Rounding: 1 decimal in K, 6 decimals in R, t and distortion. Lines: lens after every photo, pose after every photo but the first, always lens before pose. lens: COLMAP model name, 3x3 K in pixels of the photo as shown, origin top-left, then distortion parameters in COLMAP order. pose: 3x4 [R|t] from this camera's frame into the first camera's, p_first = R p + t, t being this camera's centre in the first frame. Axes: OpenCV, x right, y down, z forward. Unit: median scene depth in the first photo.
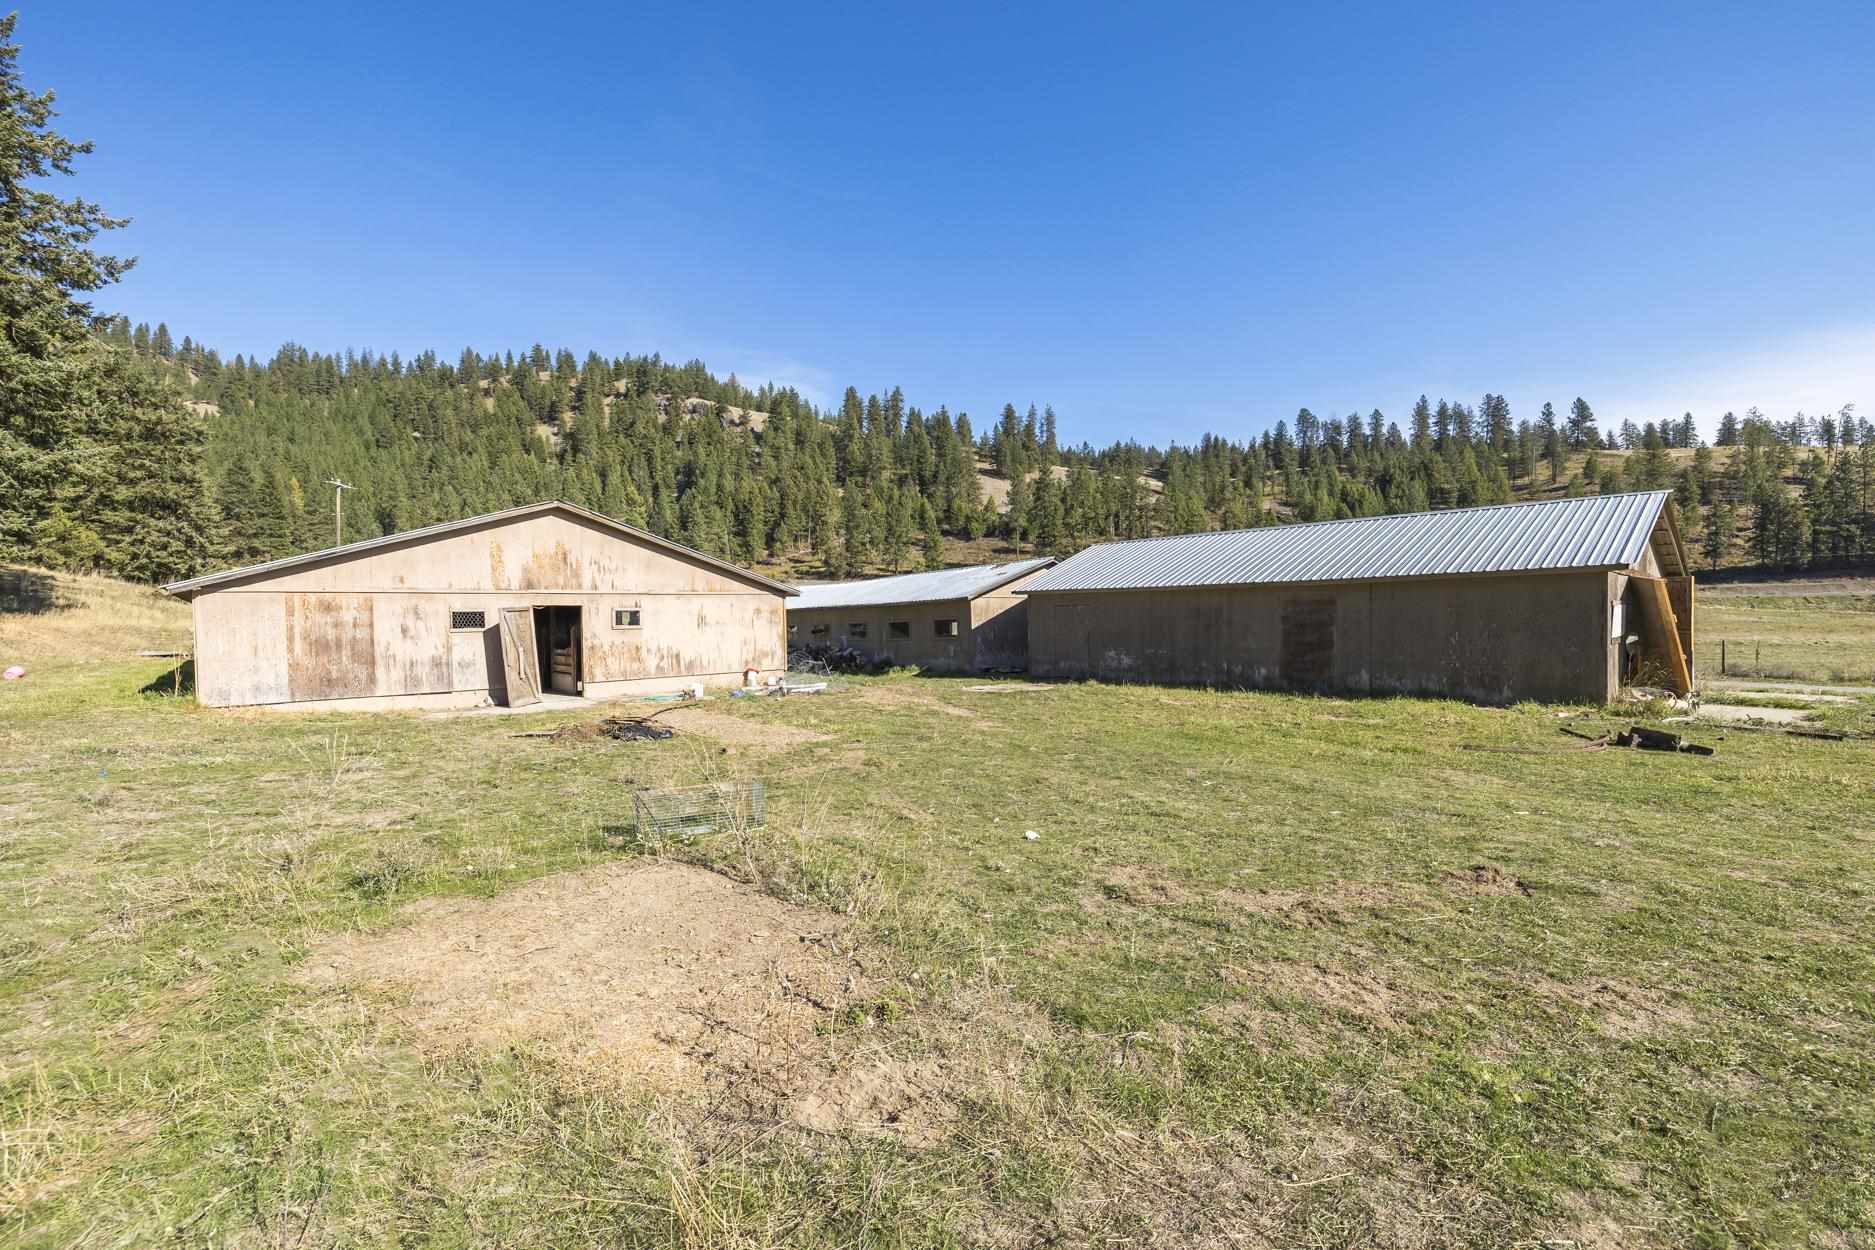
lens RADIAL K [[786.6, 0, 949.4], [0, 786.6, 621.2], [0, 0, 1]] dist [0.001886, 0.000296]
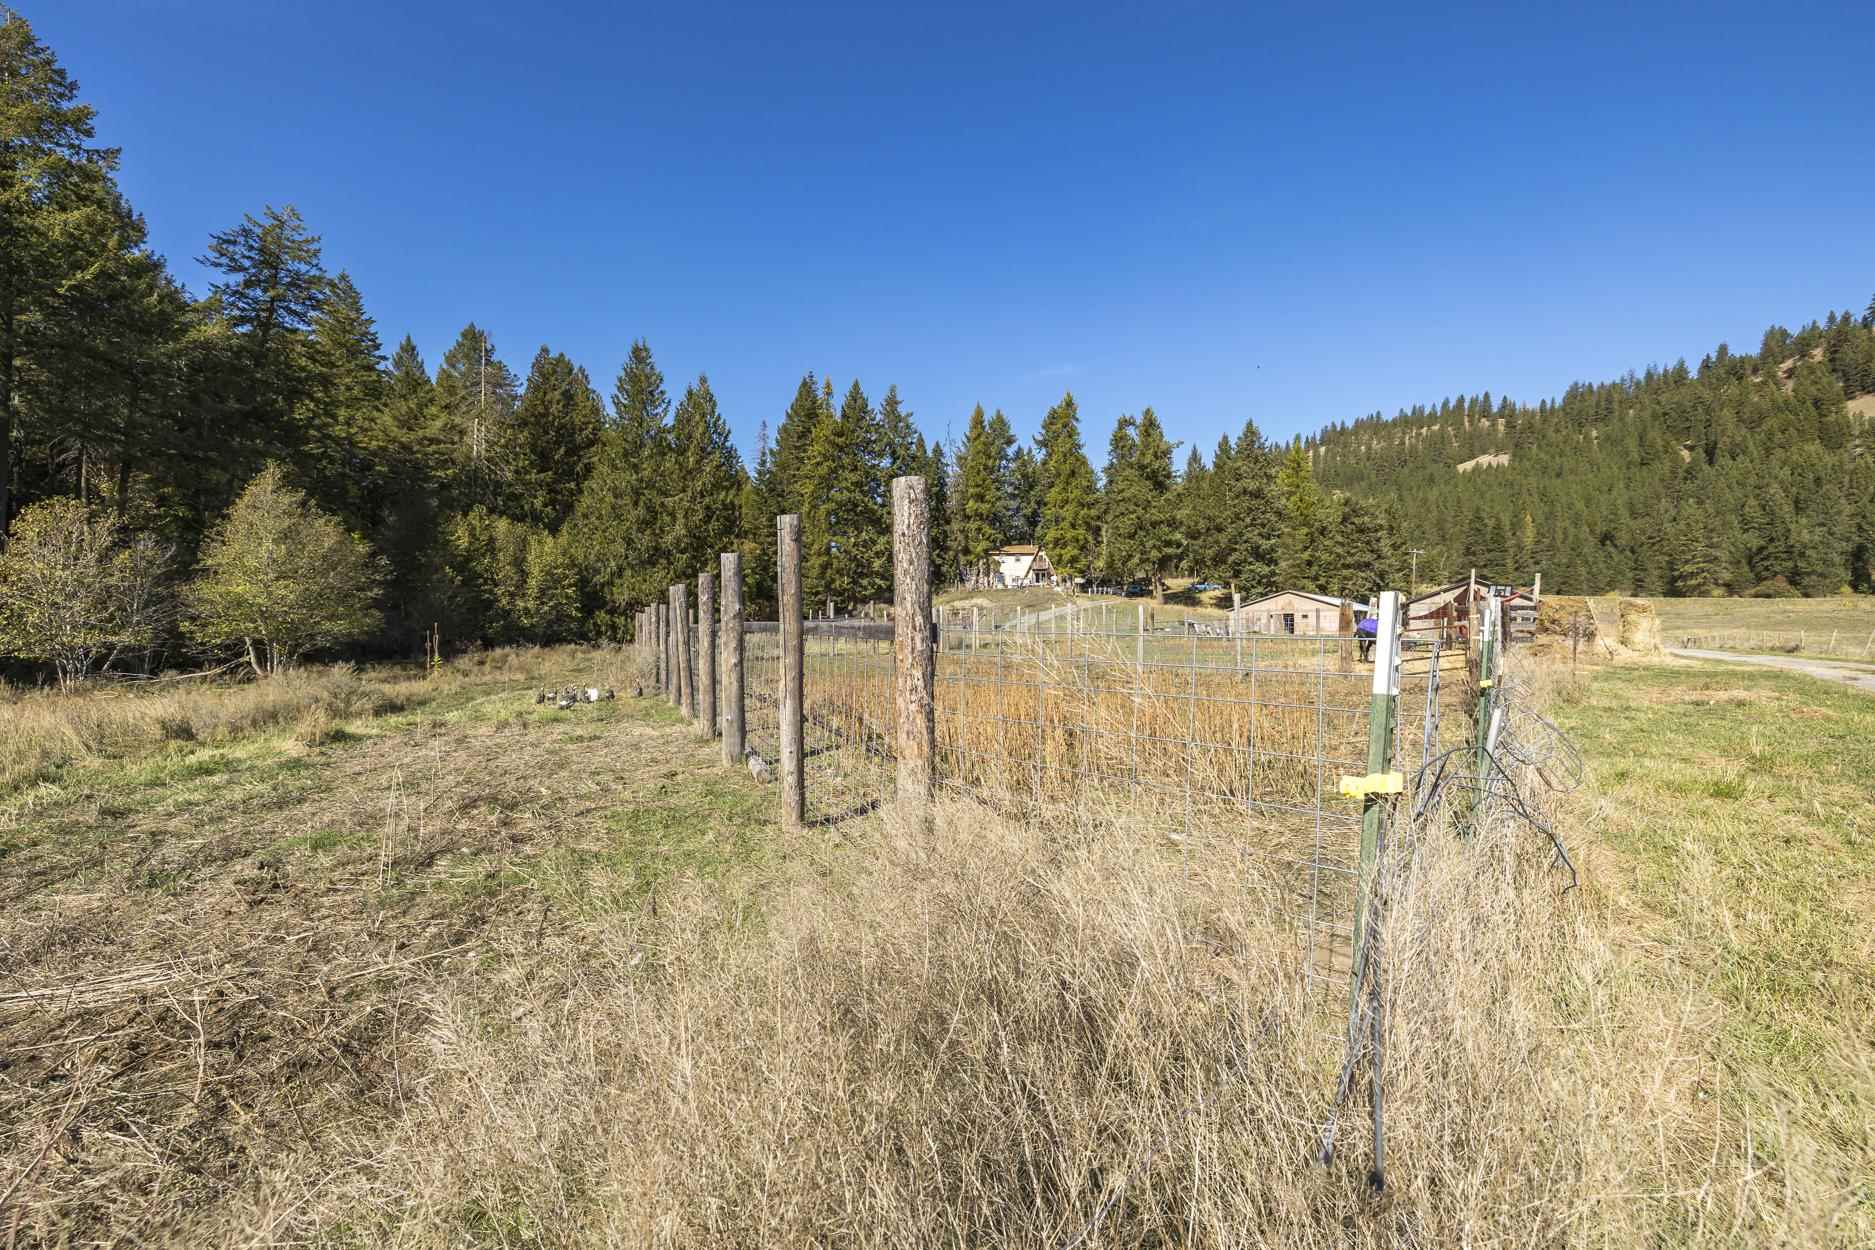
lens RADIAL K [[786.6, 0, 939.3], [0, 786.6, 625.4], [0, 0, 1]] dist [0.001886, 0.000296]
pose [[0.161857, 0.013519, -0.986722, 0.771099], [-0.025773, 0.999623, 0.009468, 0.012143], [0.986478, 0.023899, 0.162144, -0.361279]]
